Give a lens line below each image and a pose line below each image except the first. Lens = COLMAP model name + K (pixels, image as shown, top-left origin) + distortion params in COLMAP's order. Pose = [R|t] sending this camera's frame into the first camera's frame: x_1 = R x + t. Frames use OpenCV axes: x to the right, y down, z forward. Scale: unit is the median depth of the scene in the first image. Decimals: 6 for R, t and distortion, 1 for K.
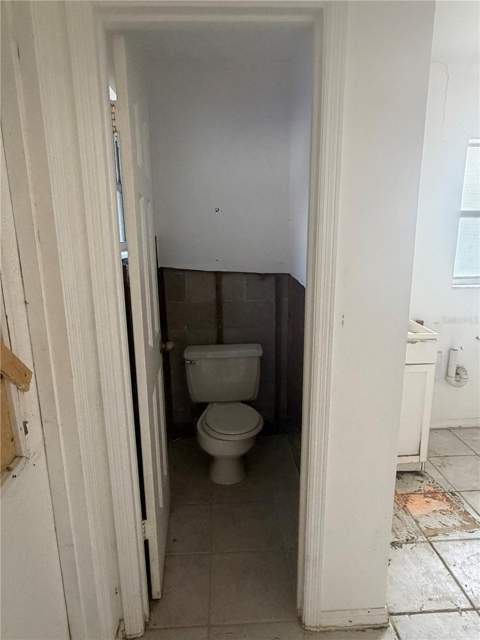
lens RADIAL K [[394.5, 0, 238.8], [0, 394.5, 321.6], [0, 0, 1]] dist [-0.000047, -0.001528]
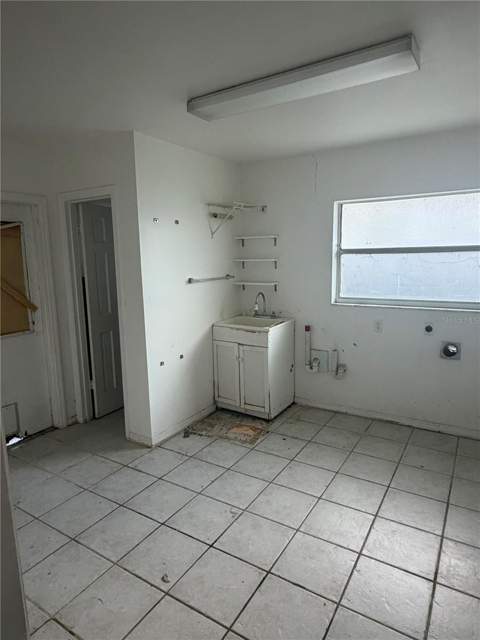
lens RADIAL K [[394.5, 0, 241.4], [0, 394.5, 319.2], [0, 0, 1]] dist [-0.000047, -0.001528]
pose [[0.823083, 0.090991, -0.560585, 1.373861], [-0.120123, 0.992642, -0.015252, 0.030120], [0.555072, 0.079892, 0.827957, -0.413078]]
